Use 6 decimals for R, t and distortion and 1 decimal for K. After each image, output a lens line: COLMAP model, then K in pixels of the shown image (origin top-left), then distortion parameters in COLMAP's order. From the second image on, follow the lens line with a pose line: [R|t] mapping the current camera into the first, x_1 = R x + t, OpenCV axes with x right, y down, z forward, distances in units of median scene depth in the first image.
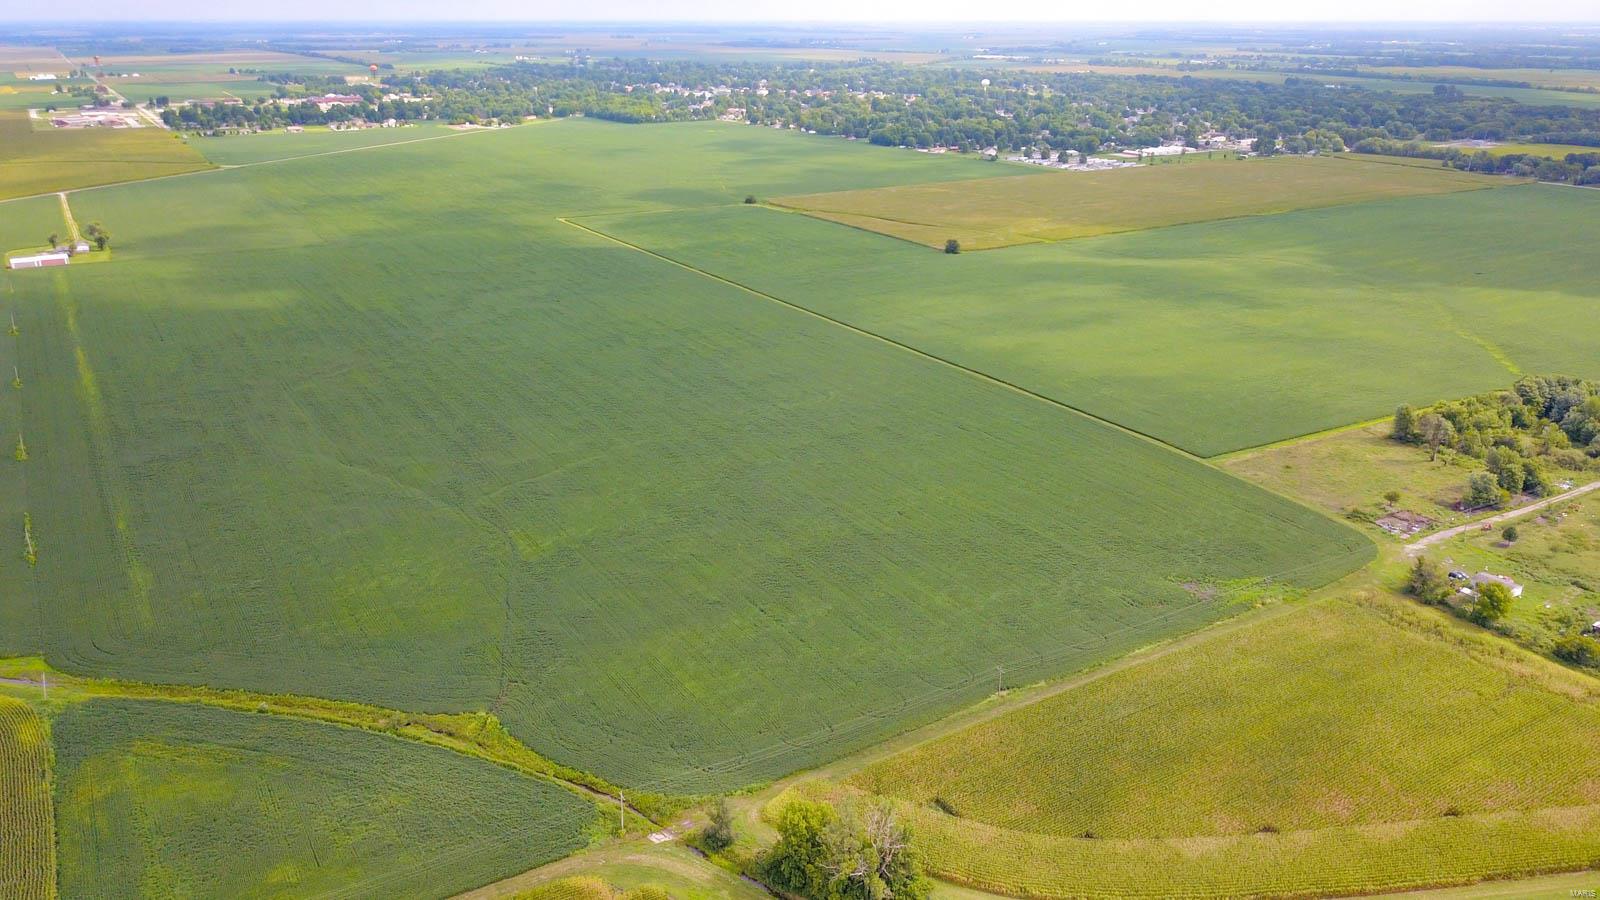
lens RADIAL K [[1197.8, 0, 800.0], [0, 1197.8, 450.0], [0, 0, 1]] dist [0.001003, 0.005579]
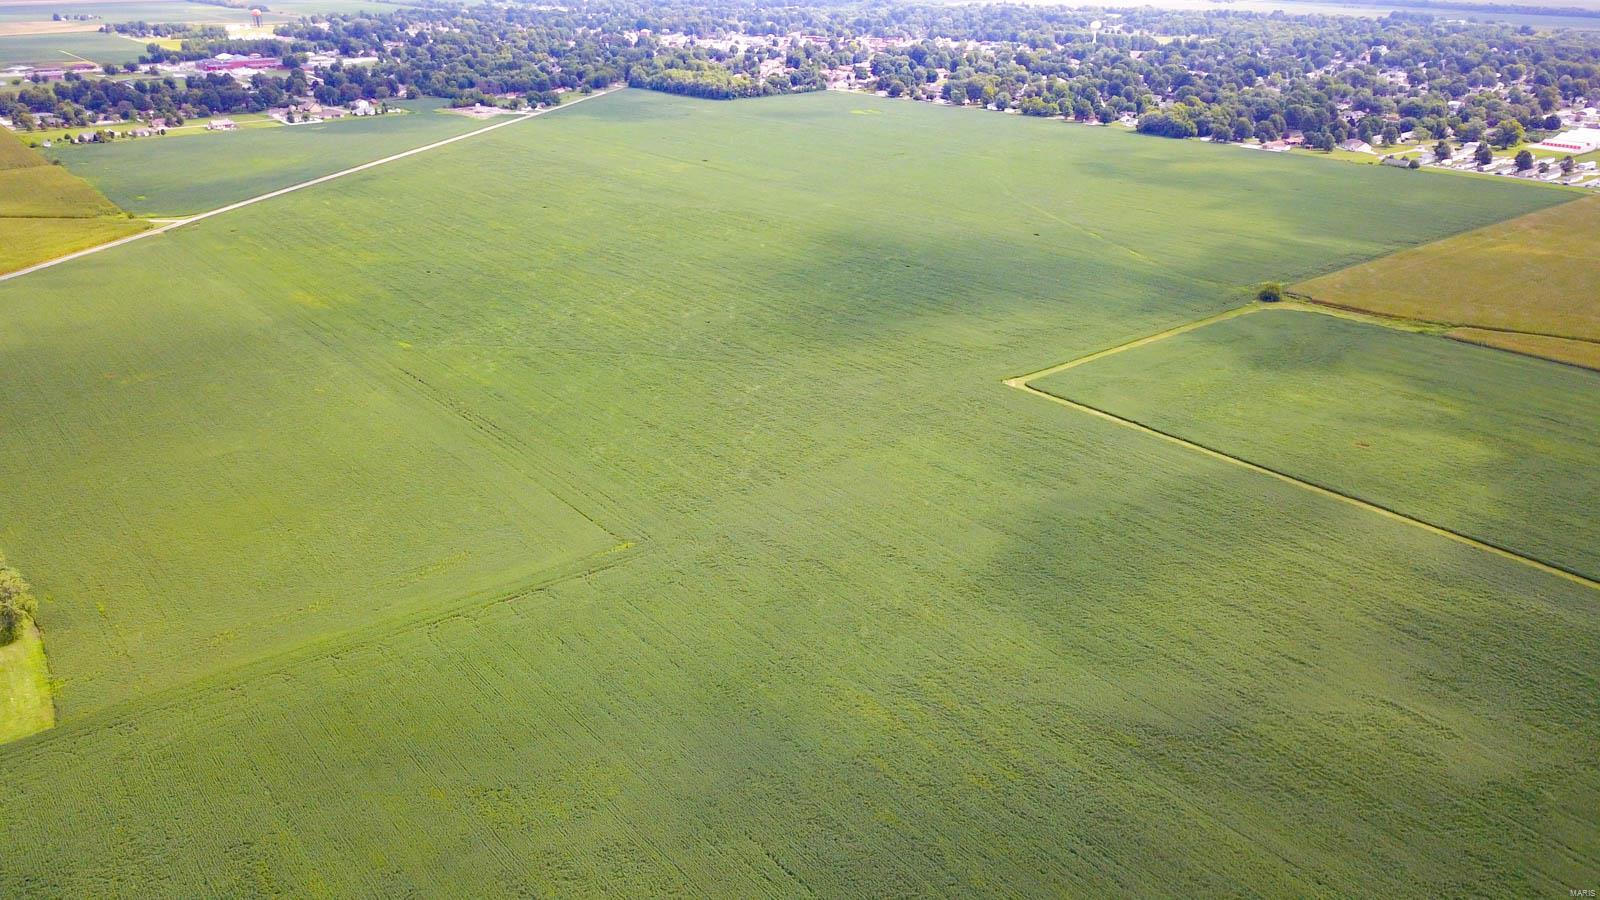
lens RADIAL K [[1197.8, 0, 800.0], [0, 1197.8, 450.0], [0, 0, 1]] dist [0.001003, 0.005579]
pose [[0.992283, -0.053314, 0.111949, -0.188317], [0.047333, 0.997340, 0.055424, -0.110010], [-0.114606, -0.049697, 0.992167, 0.306289]]
